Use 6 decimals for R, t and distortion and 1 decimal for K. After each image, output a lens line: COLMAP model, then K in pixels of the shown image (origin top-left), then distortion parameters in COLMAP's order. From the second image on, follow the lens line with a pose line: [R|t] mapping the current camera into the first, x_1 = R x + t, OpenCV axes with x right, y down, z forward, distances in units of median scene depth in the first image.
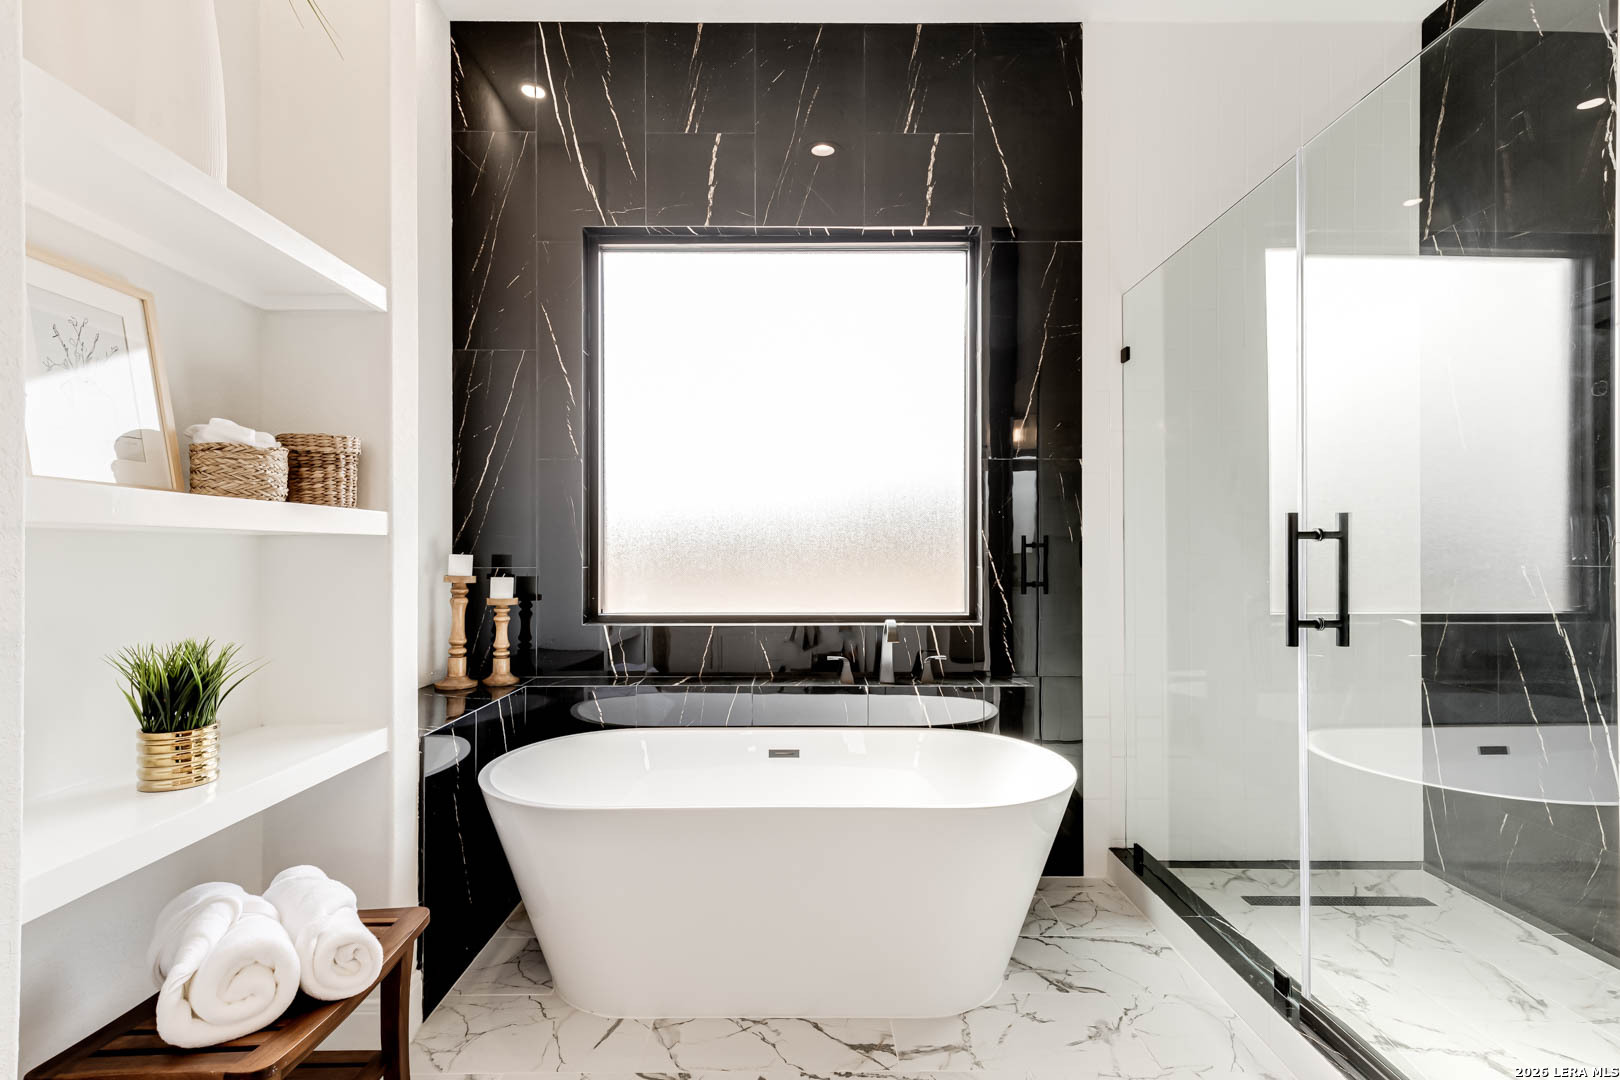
lens RADIAL K [[756.8, 0, 806.6], [0, 756.8, 548.3], [0, 0, 1]] dist [0.010646, 0.000377]
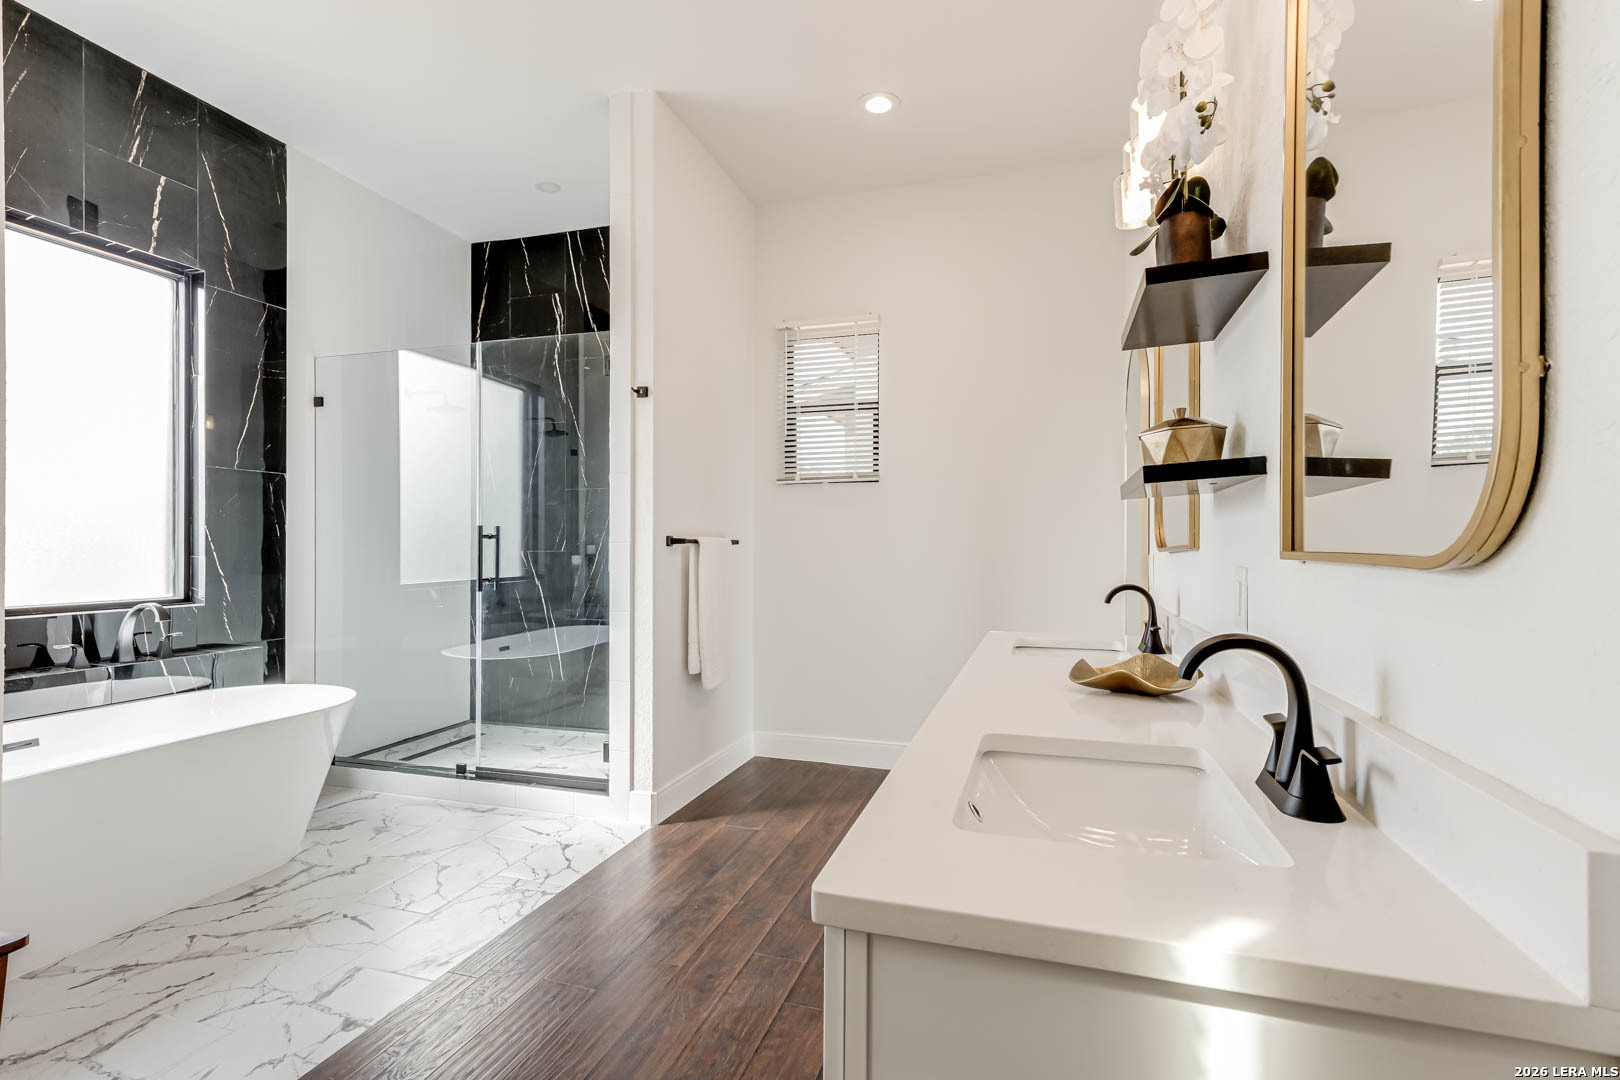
lens RADIAL K [[756.8, 0, 806.6], [0, 756.8, 548.3], [0, 0, 1]] dist [0.010646, 0.000377]
pose [[0.306833, -0.004830, 0.951751, -0.641019], [-0.008335, 0.999935, 0.007761, -0.005505], [-0.951727, -0.010315, 0.306773, -0.282165]]
